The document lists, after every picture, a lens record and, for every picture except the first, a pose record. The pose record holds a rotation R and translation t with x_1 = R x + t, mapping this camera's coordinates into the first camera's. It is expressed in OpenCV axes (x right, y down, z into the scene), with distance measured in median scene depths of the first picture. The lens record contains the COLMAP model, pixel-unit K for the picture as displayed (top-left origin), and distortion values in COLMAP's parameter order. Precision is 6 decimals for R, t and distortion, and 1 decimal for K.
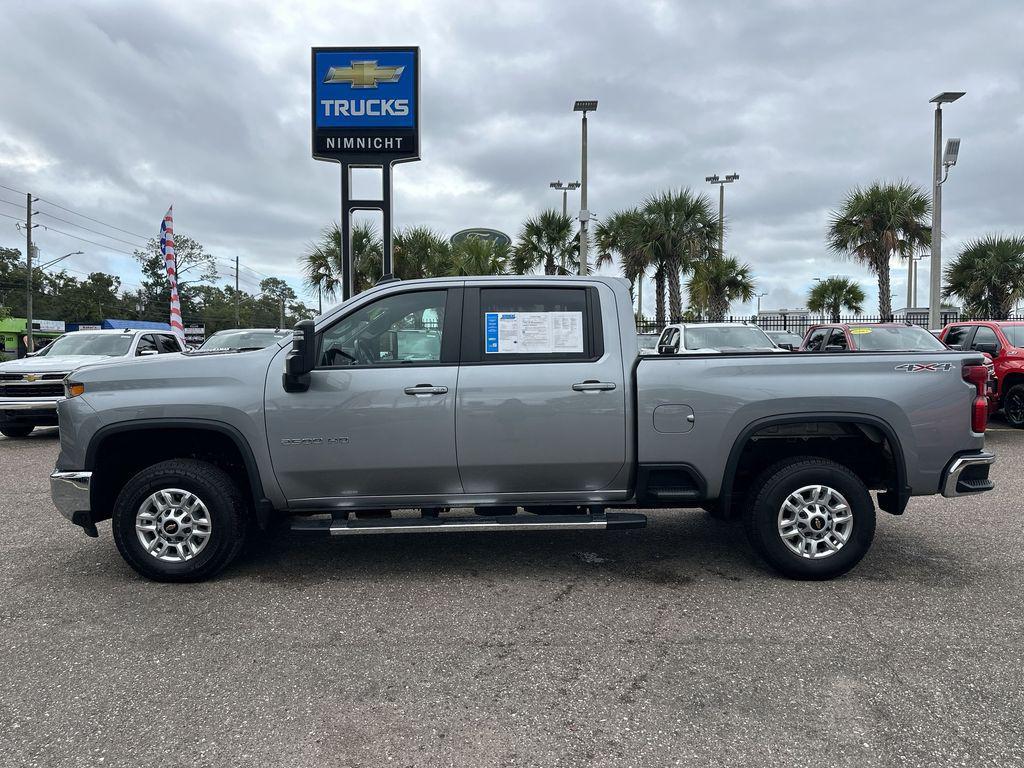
lens RADIAL K [[714.5, 0, 515.3], [0, 714.5, 384.3], [0, 0, 1]] dist [0.075993, -0.101827]
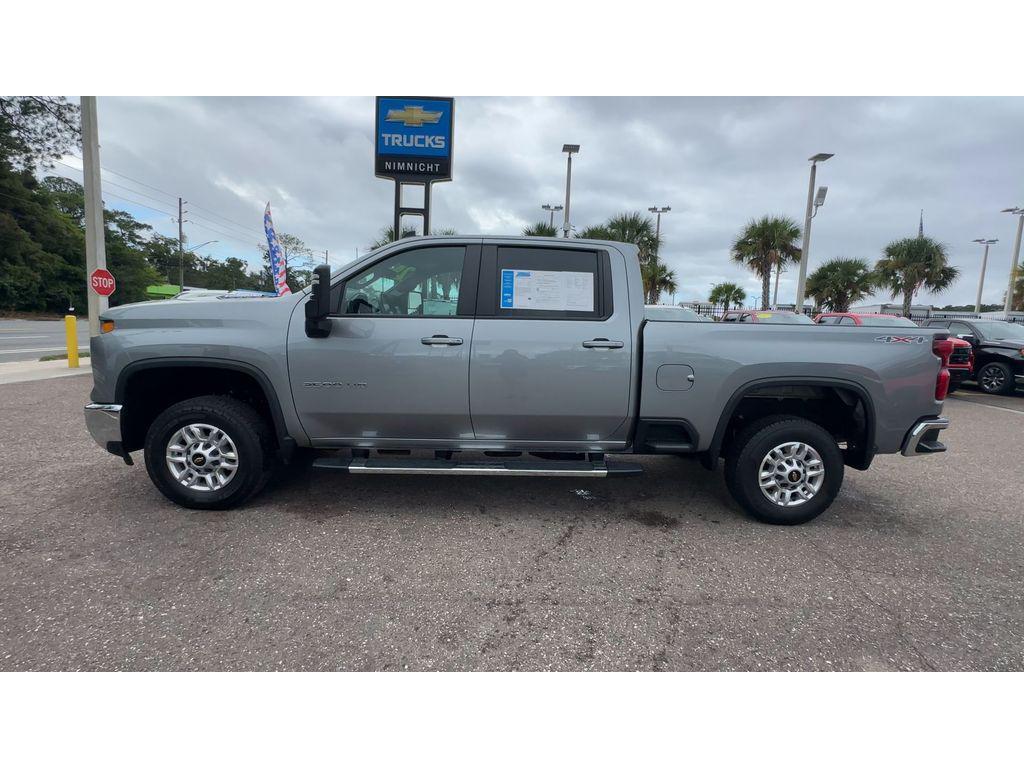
lens RADIAL K [[468.2, 0, 524.9], [0, 468.2, 378.2], [0, 0, 1]] dist [-0.003218, -0.000623]
pose [[0.998648, 0.040044, 0.033155, -0.024527], [-0.042275, 0.996681, 0.069570, 0.009688], [-0.030260, -0.070878, 0.997026, 0.302684]]
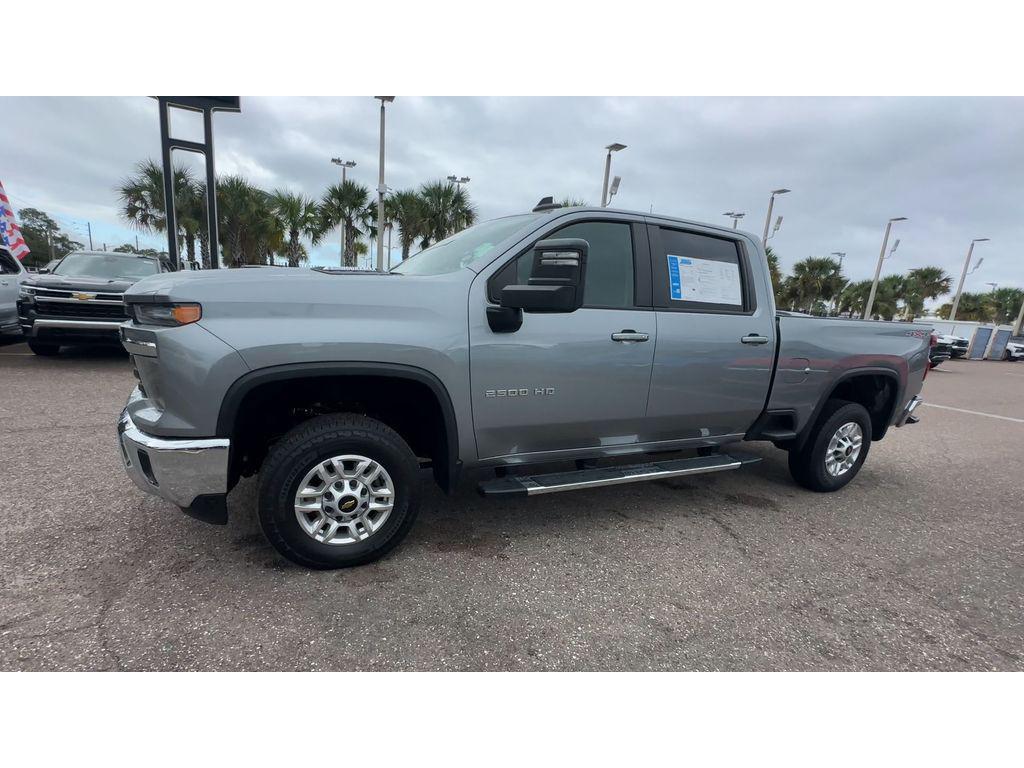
lens RADIAL K [[473.9, 0, 474.8], [0, 473.9, 416.5], [0, 0, 1]] dist [-0.003194, 0.000597]
pose [[0.915161, -0.027529, 0.402148, -0.540211], [-0.050814, 0.981827, 0.182849, 0.008143], [-0.399873, -0.187771, 0.897131, 0.504127]]
